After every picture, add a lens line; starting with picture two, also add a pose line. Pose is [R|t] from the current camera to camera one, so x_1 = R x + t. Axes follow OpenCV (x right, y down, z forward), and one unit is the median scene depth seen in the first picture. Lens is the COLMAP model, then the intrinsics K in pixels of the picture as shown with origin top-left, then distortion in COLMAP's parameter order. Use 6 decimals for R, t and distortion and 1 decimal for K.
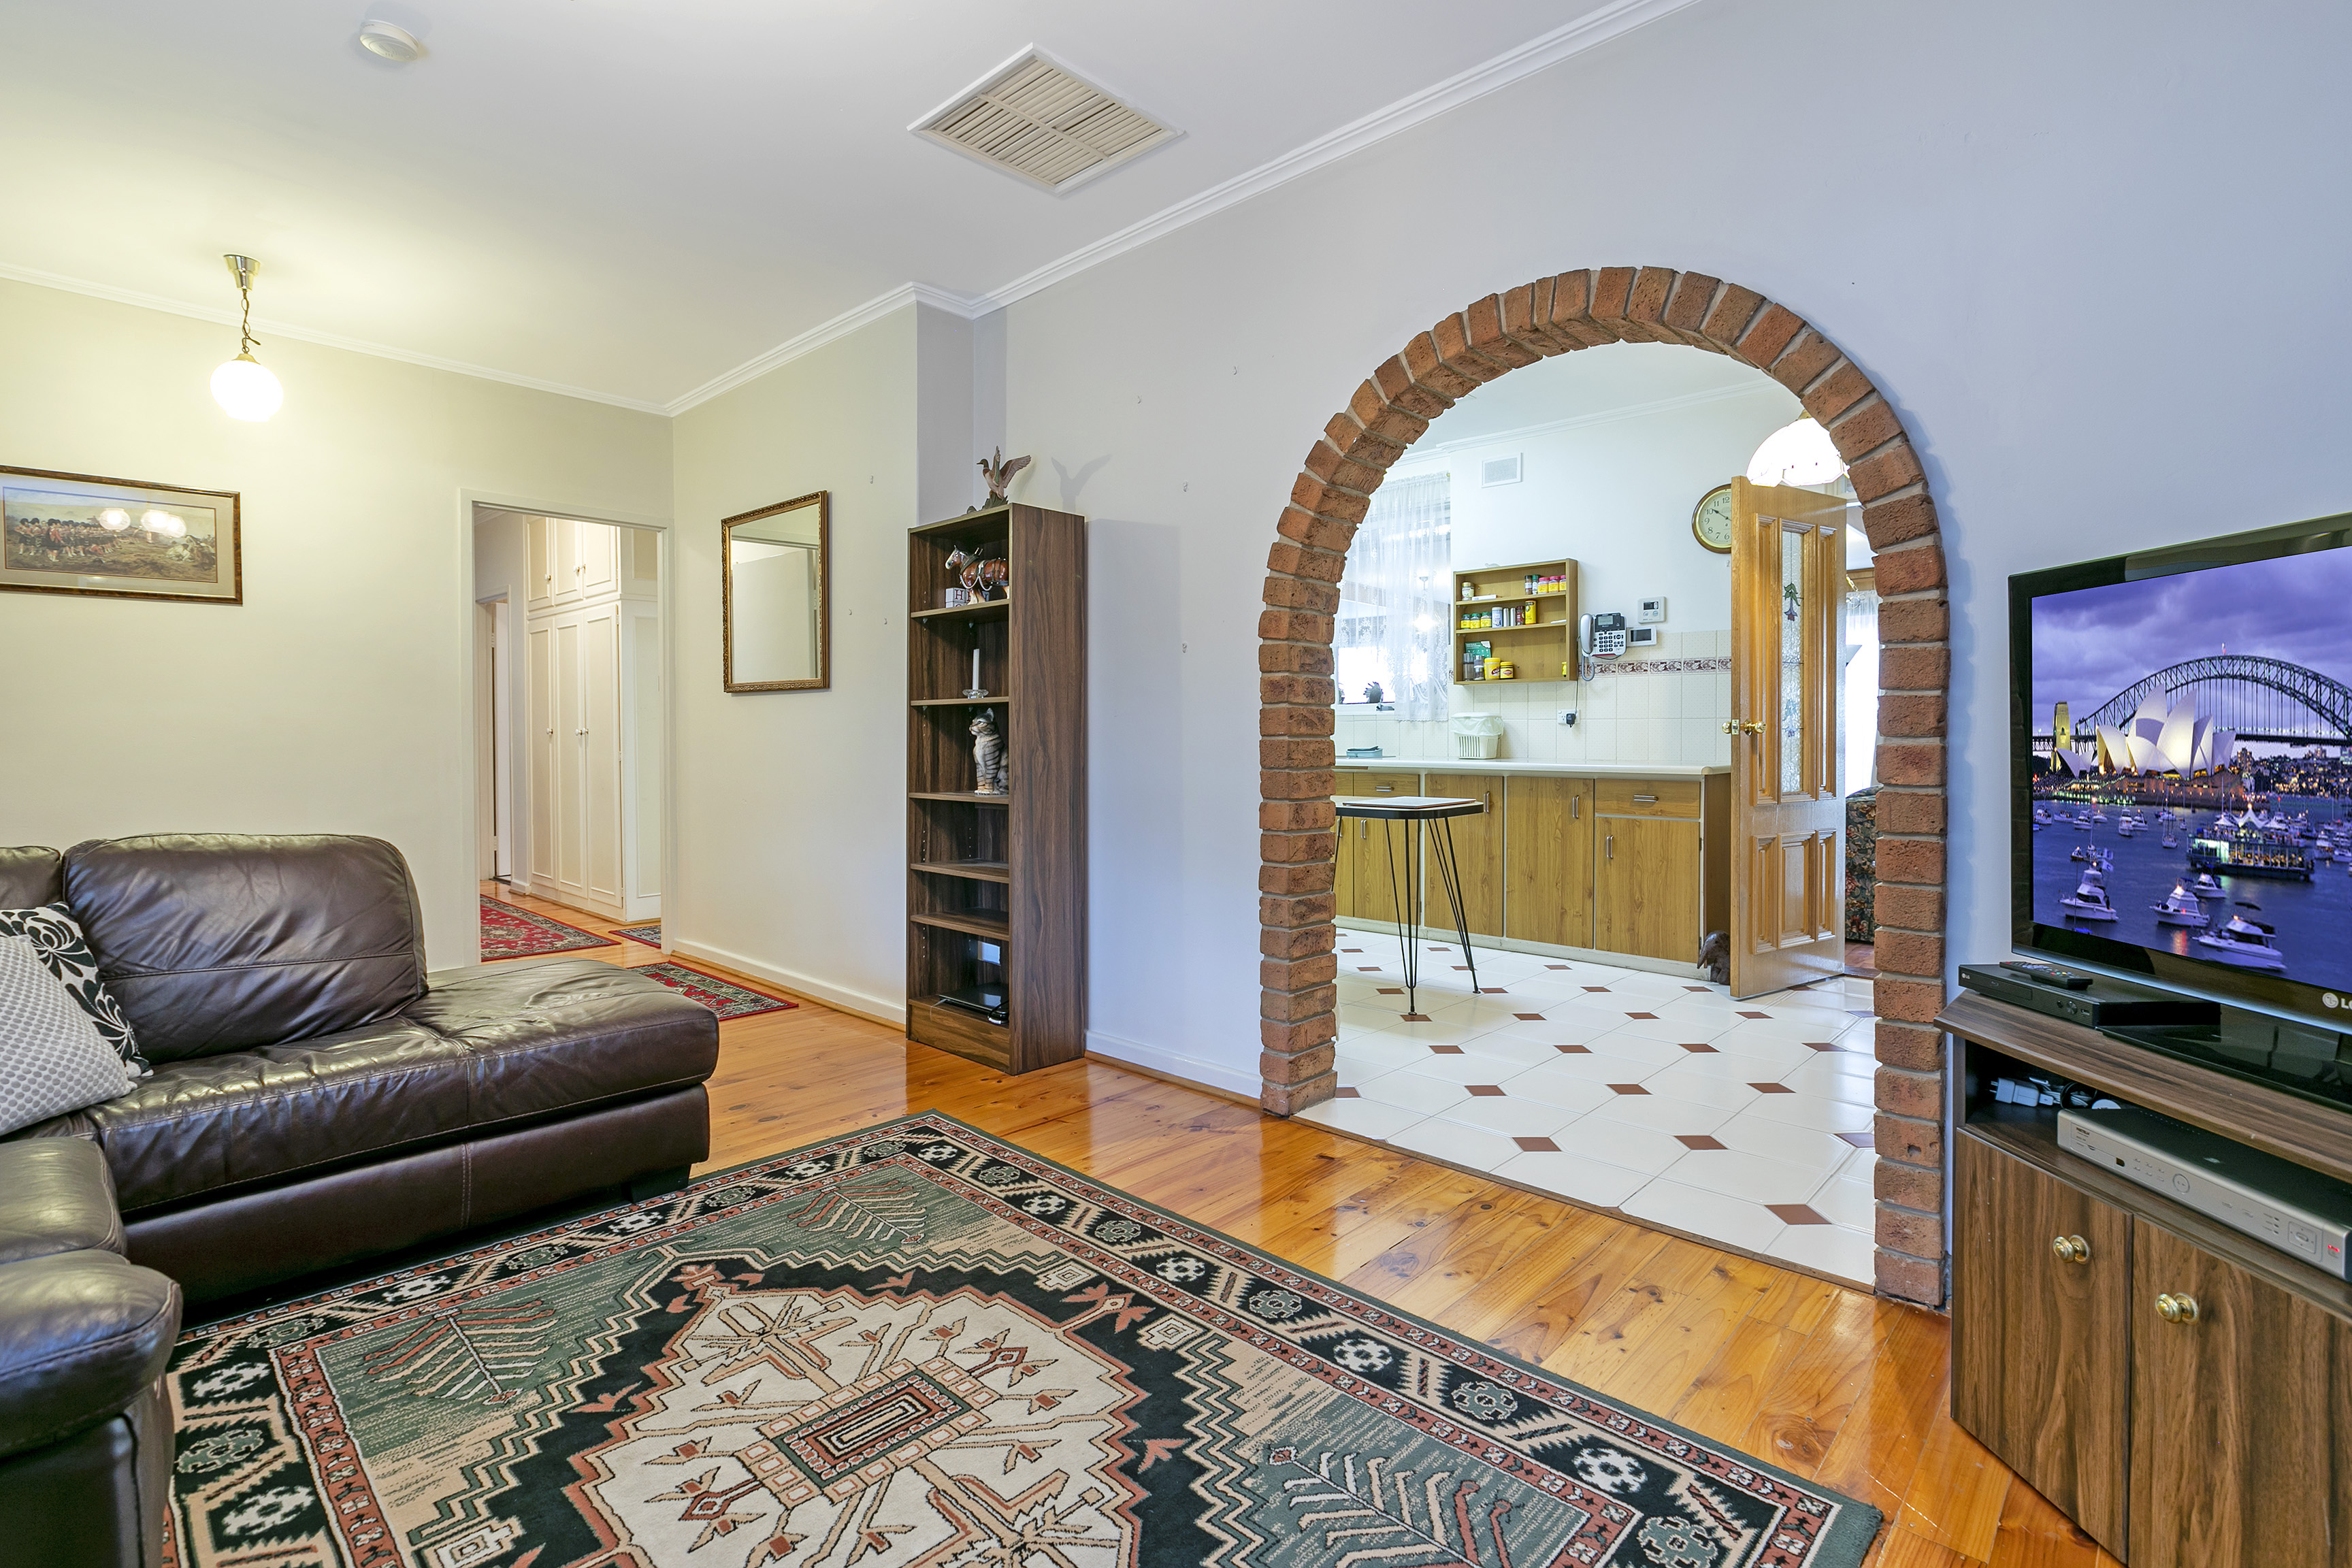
lens RADIAL K [[1095.8, 0, 1197.2], [0, 1095.8, 741.4], [0, 0, 1]] dist [-0.008273, -0.000405]
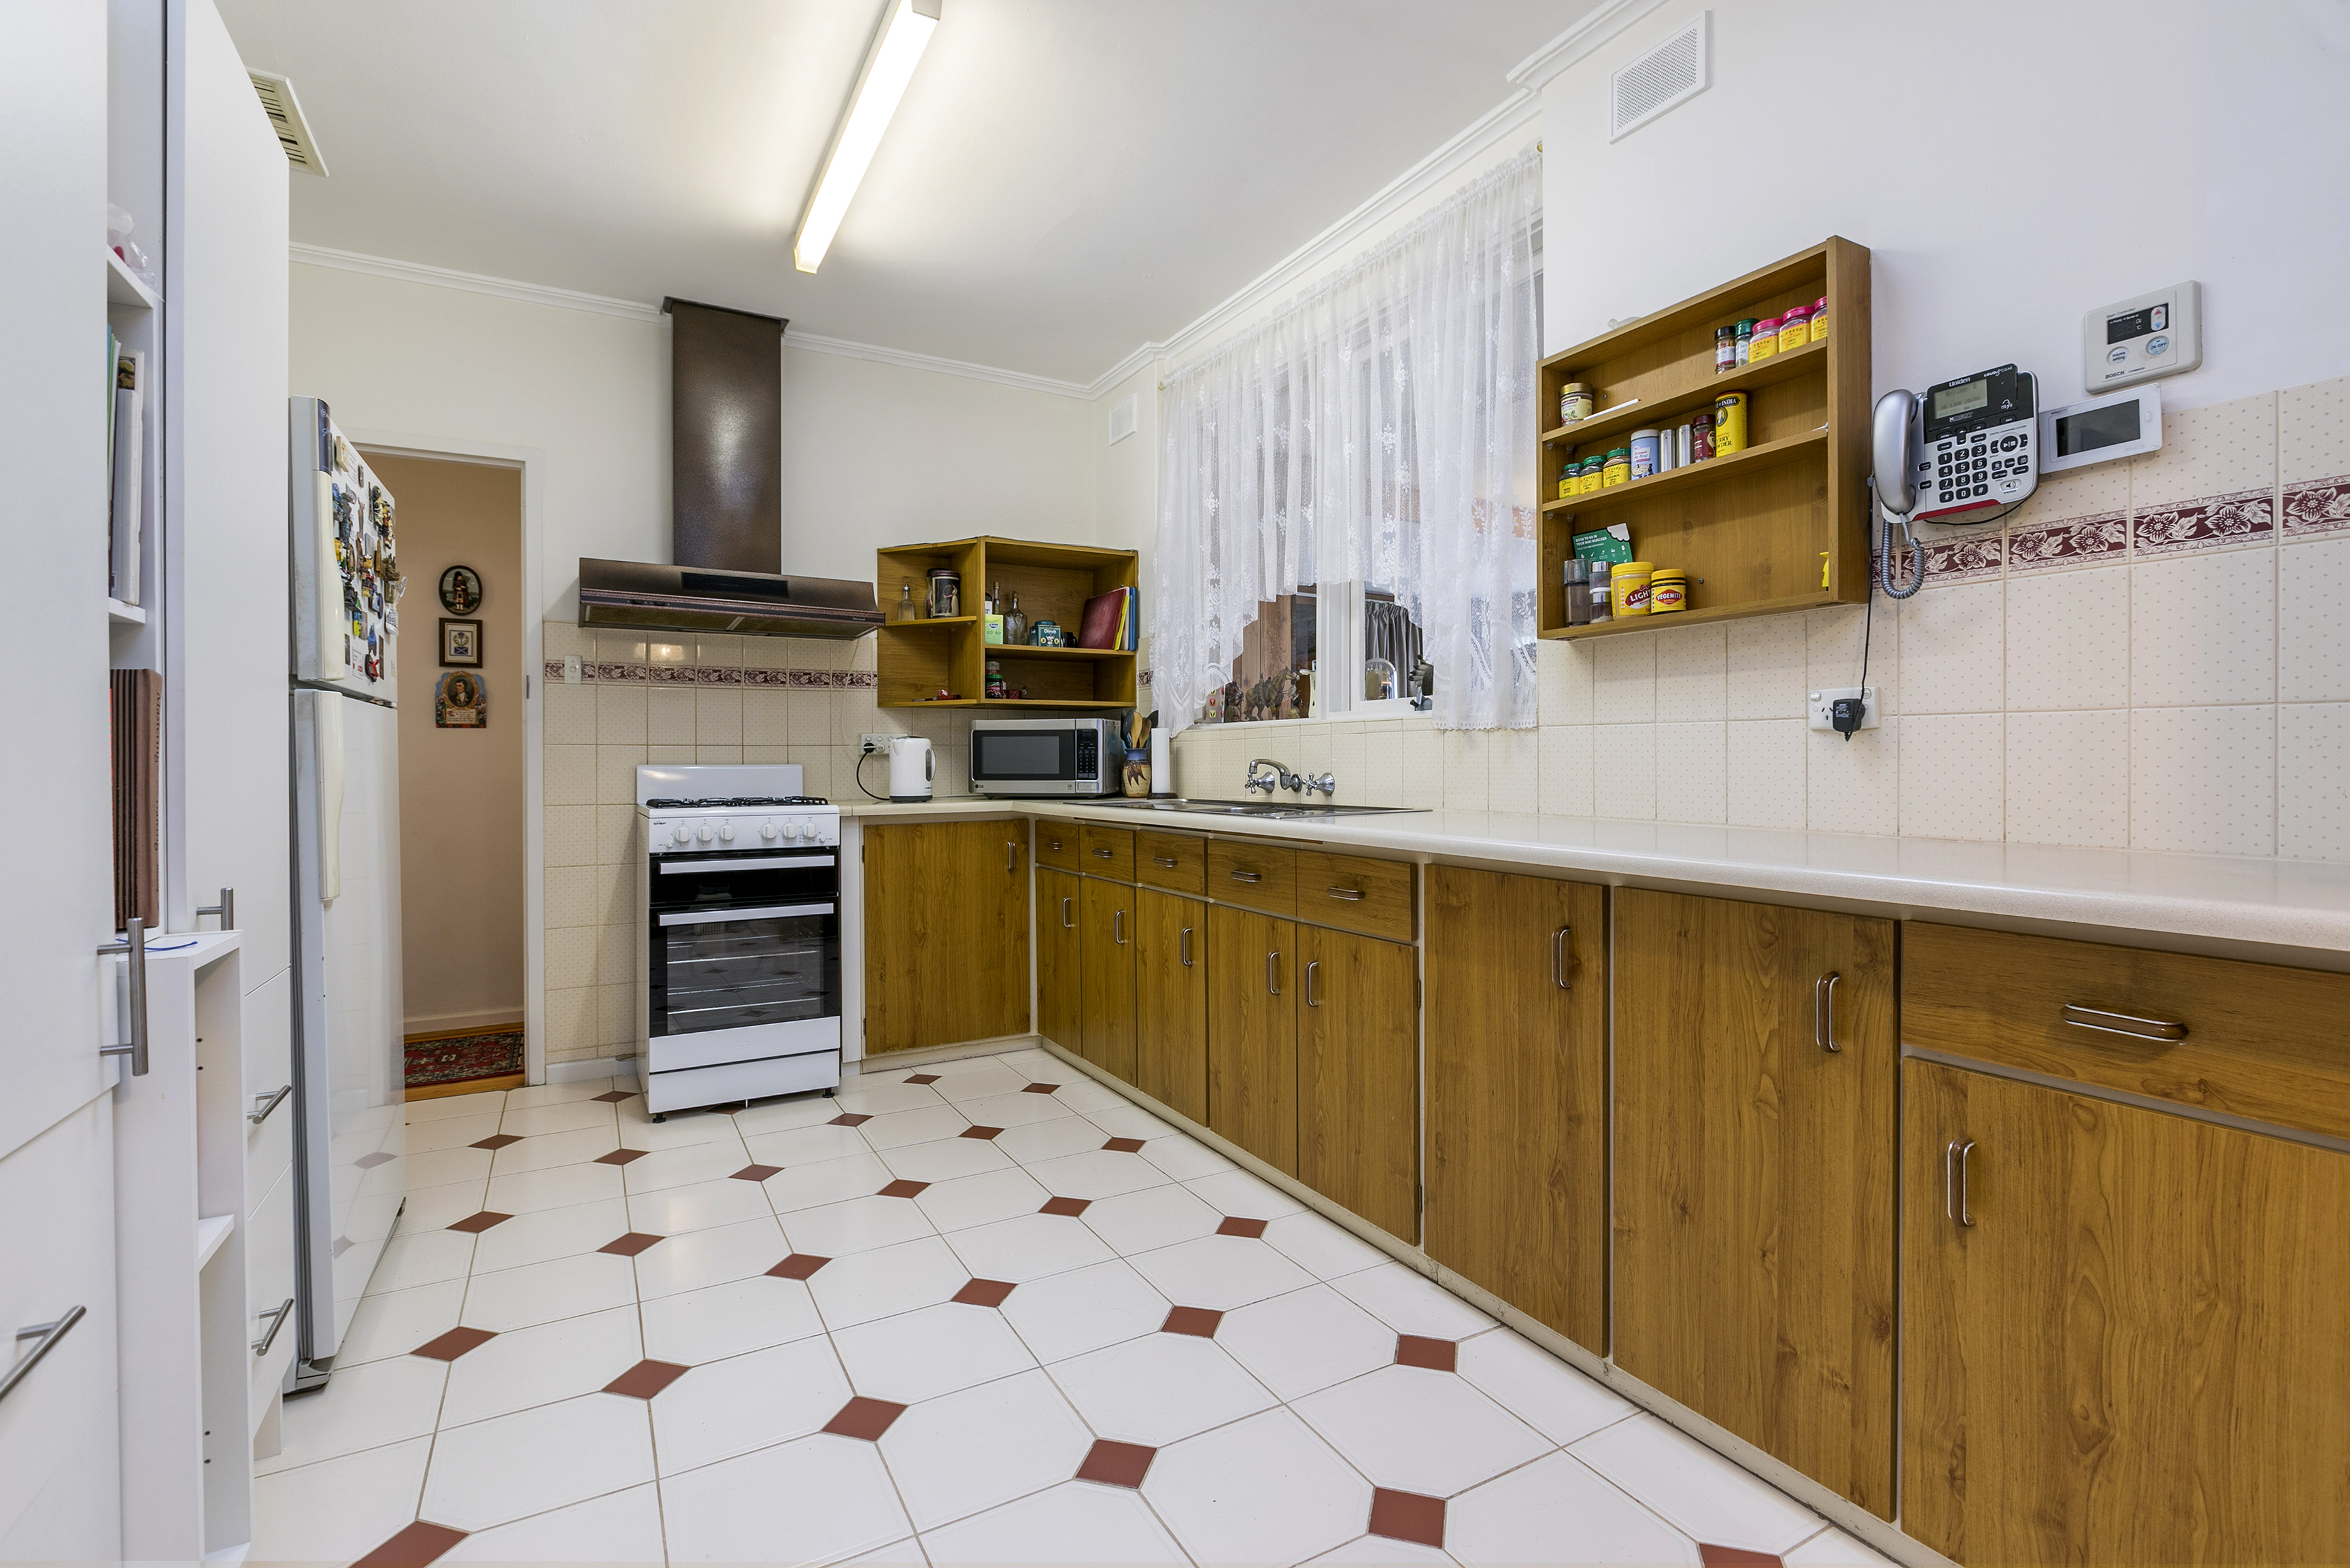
lens RADIAL K [[1094.9, 0, 1171.3], [0, 1094.9, 759.1], [0, 0, 1]] dist [-0.008273, -0.000405]
pose [[0.950496, 0.000343, -0.310736, 0.251698], [-0.002046, 0.999985, -0.005156, -0.005023], [0.310730, 0.005536, 0.950482, 0.625161]]
